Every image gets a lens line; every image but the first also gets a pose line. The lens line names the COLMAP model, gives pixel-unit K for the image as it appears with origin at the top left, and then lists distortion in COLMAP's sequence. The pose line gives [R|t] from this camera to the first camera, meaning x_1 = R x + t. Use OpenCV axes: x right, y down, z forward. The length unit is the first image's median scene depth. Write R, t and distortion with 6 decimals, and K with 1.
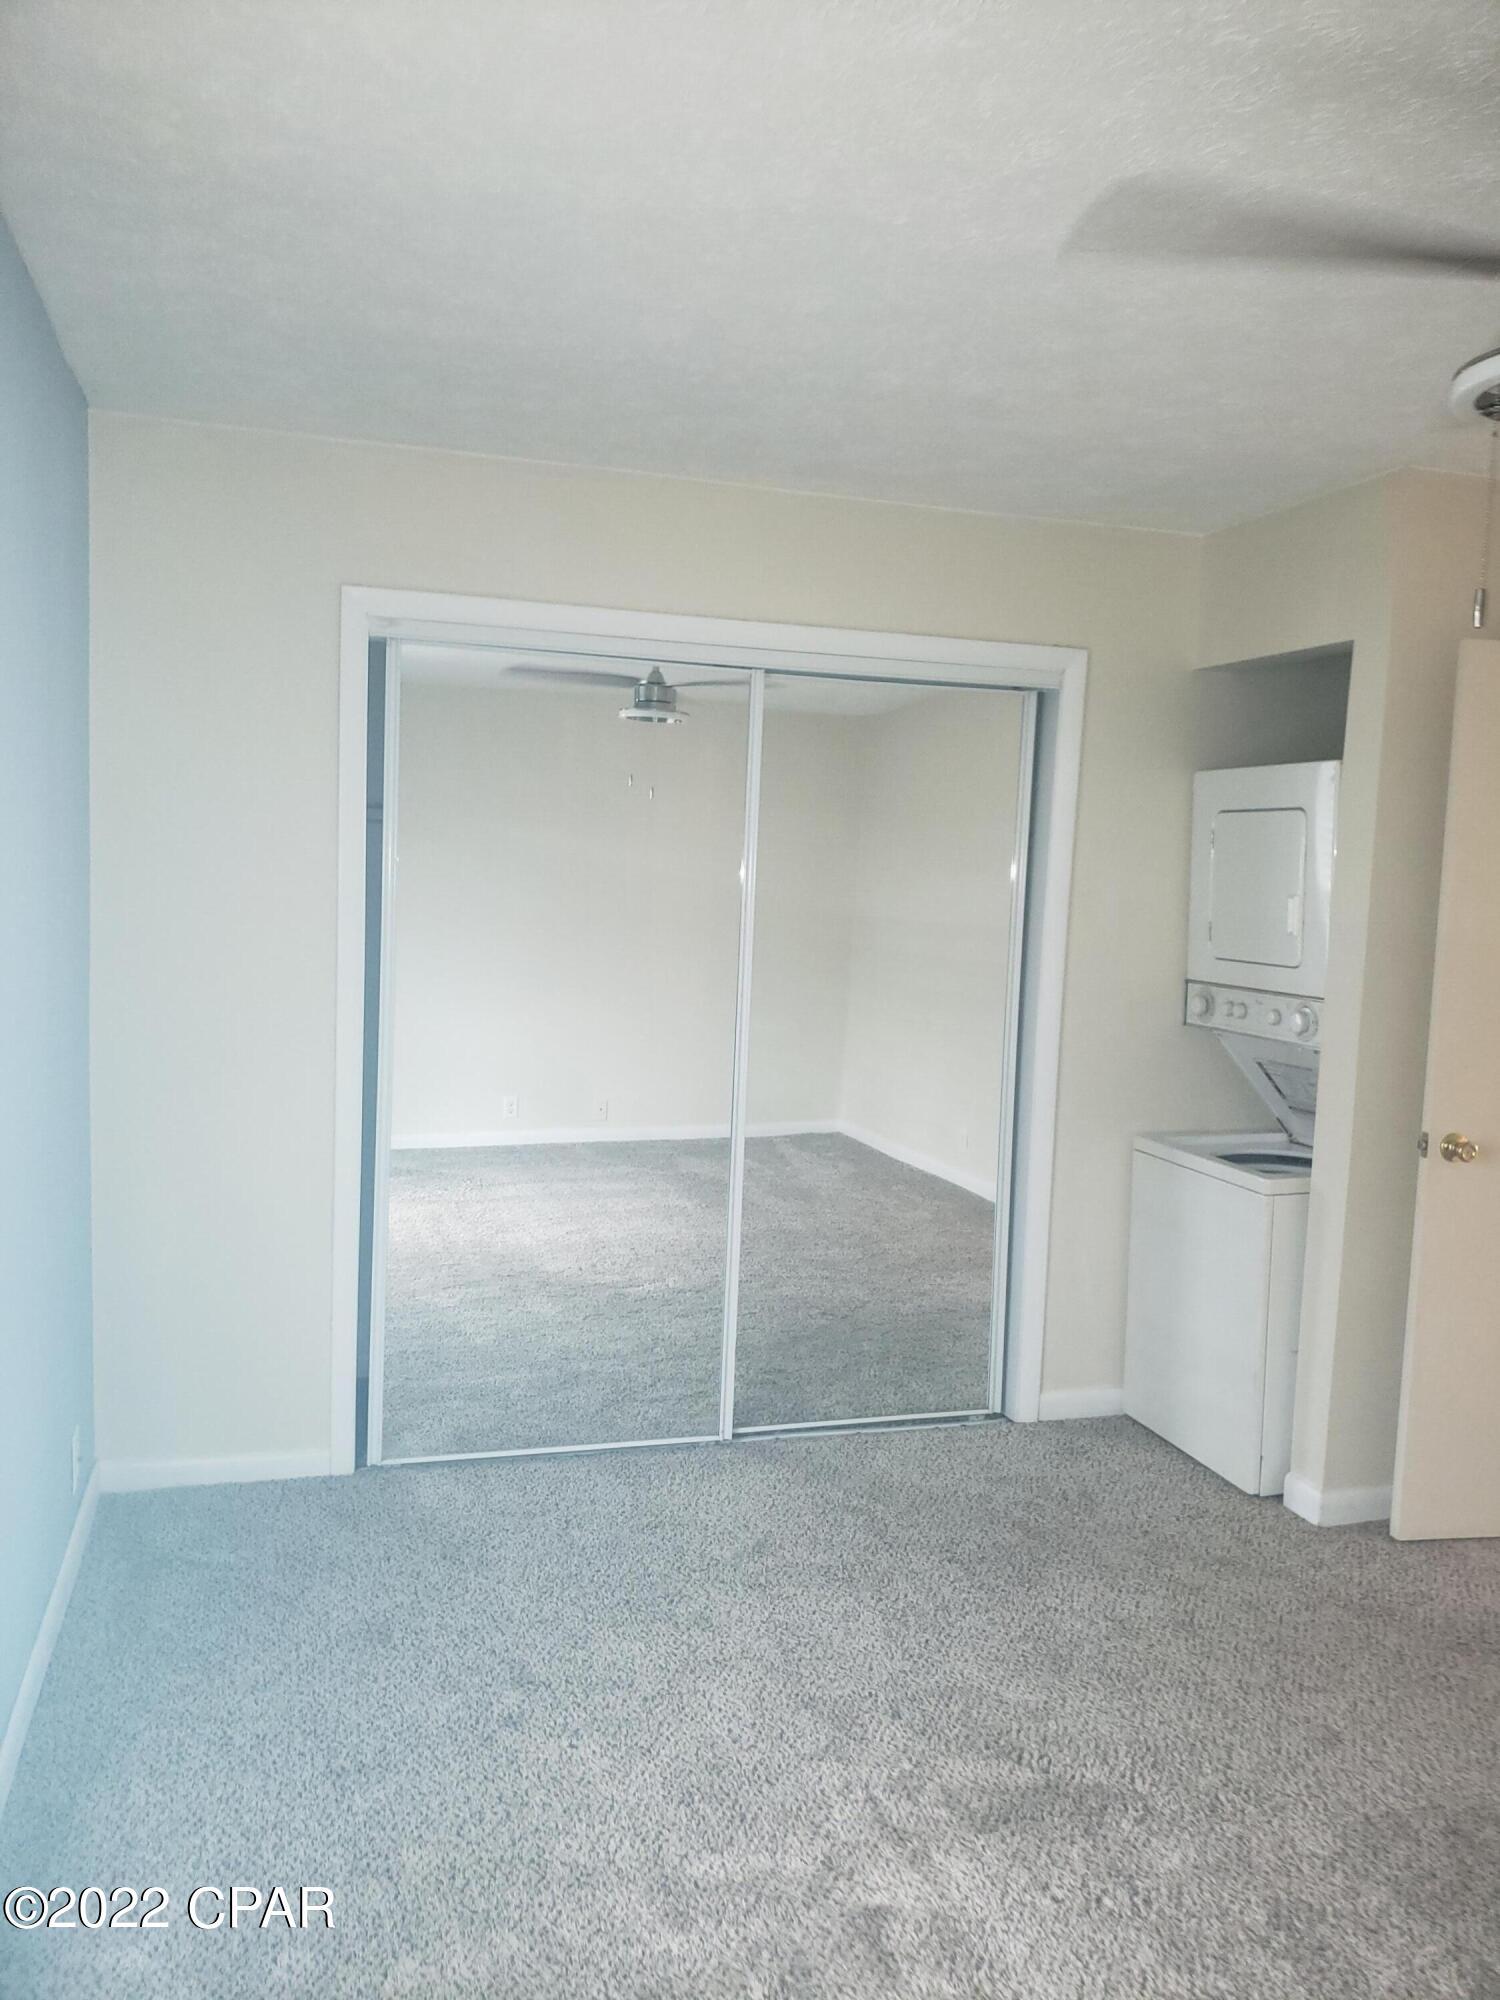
lens RADIAL K [[1607.2, 0, 750.5], [0, 1607.2, 999.7], [0, 0, 1]] dist [0.027197, 0.004418]
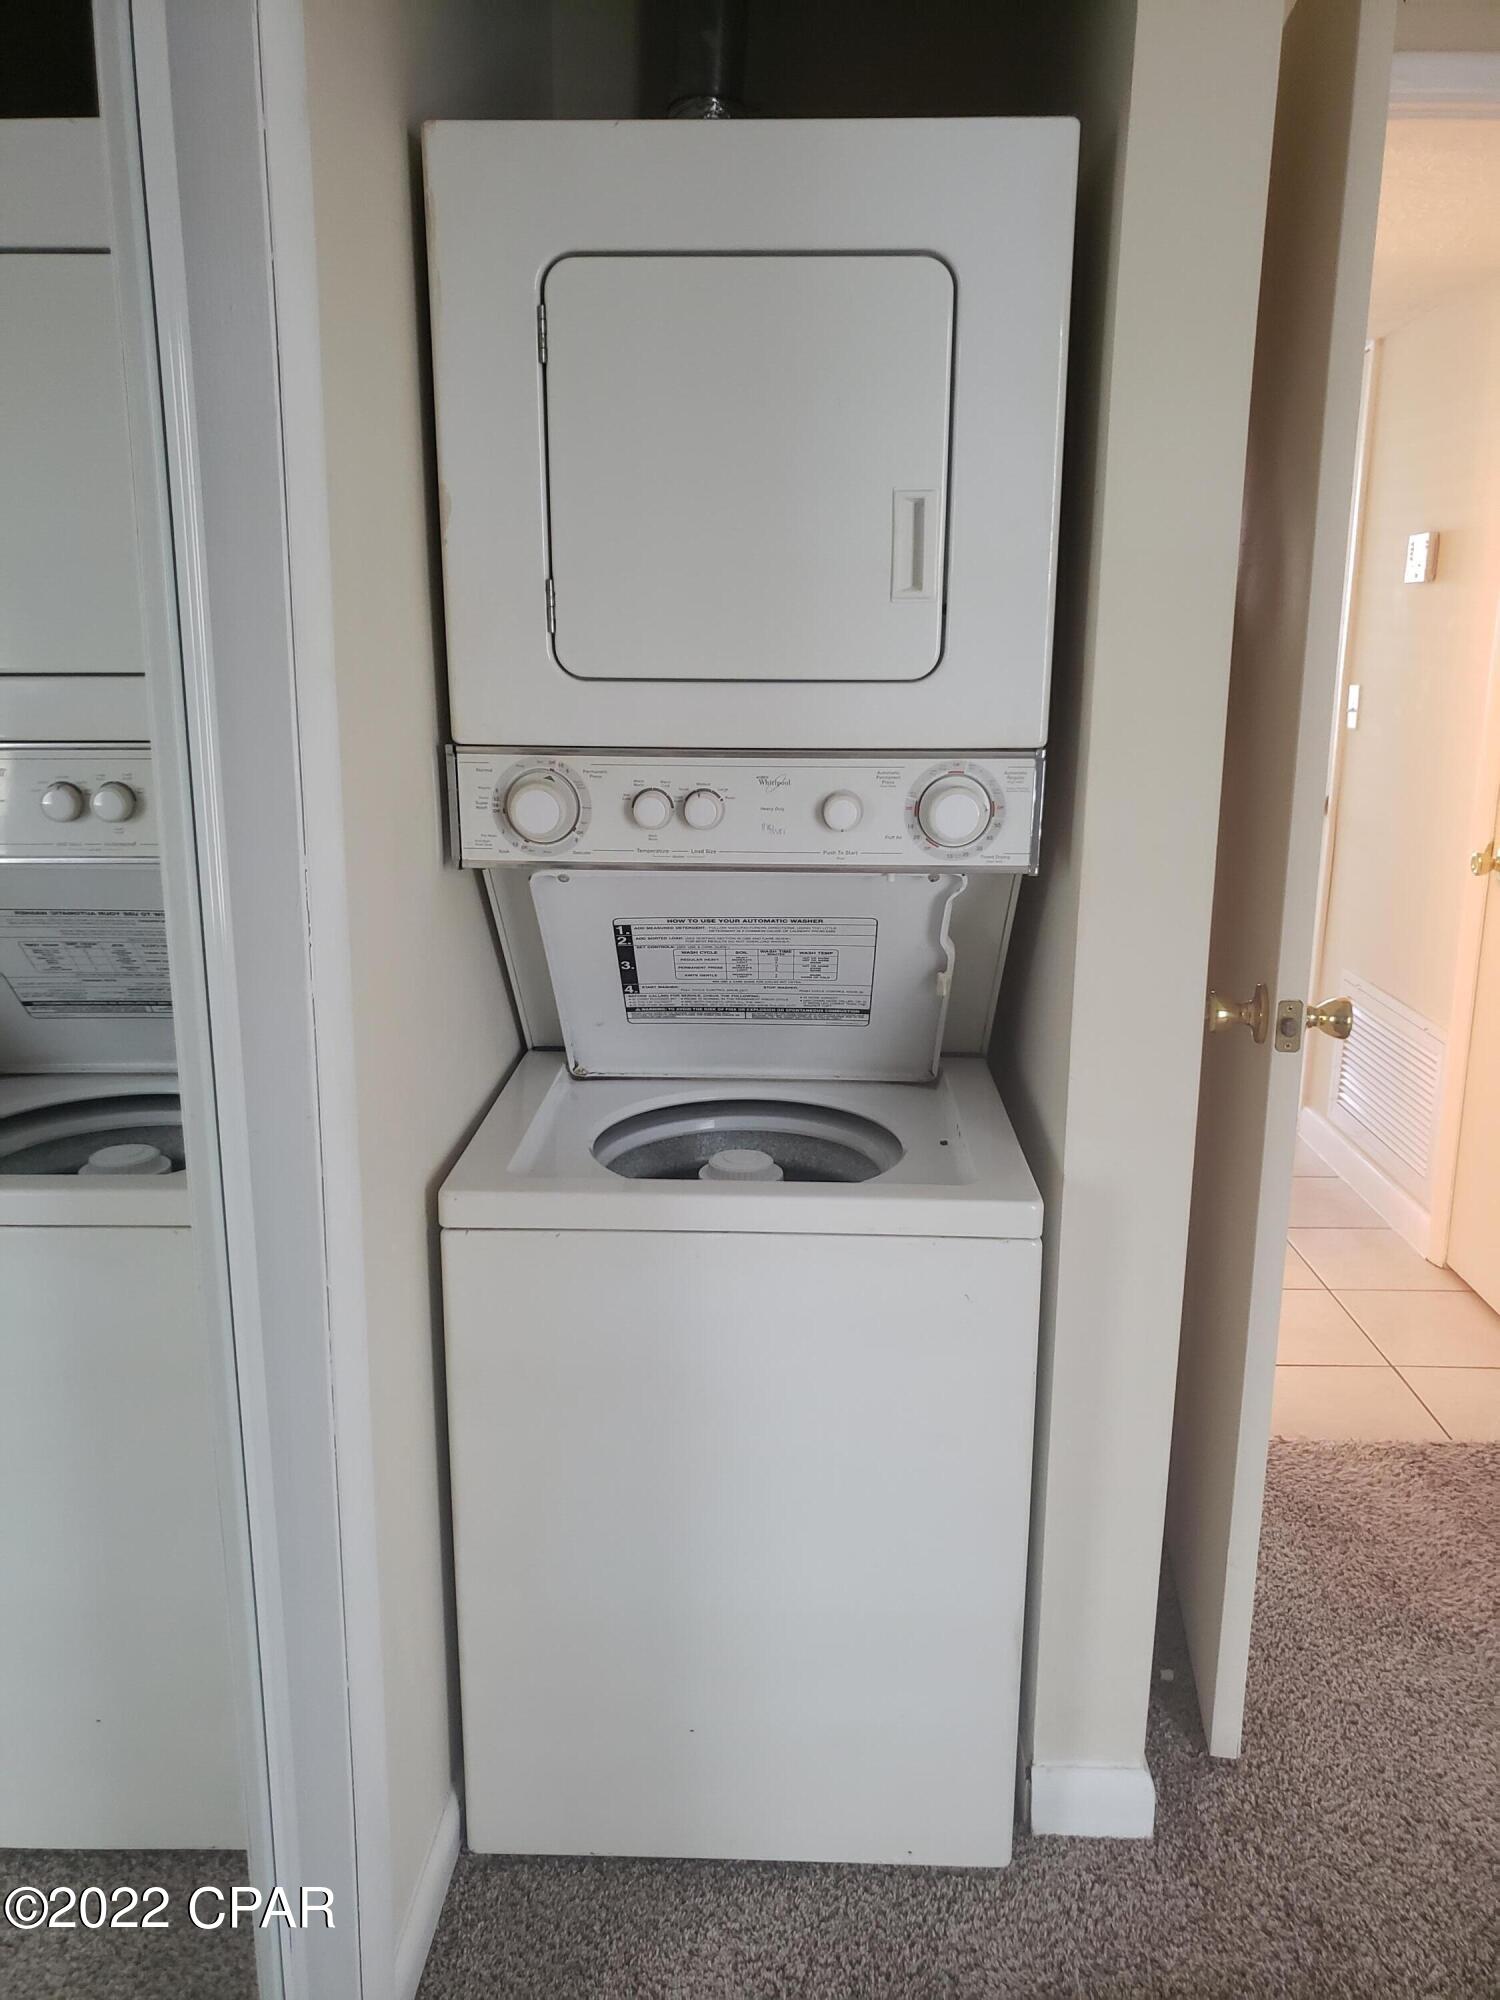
lens RADIAL K [[1607.2, 0, 749.3], [0, 1607.2, 1005.0], [0, 0, 1]] dist [0.027197, 0.004418]
pose [[0.300974, -0.246333, 0.921268, -0.068555], [0.083954, 0.969155, 0.231710, -0.037626], [-0.949930, 0.007605, 0.312371, 0.878964]]
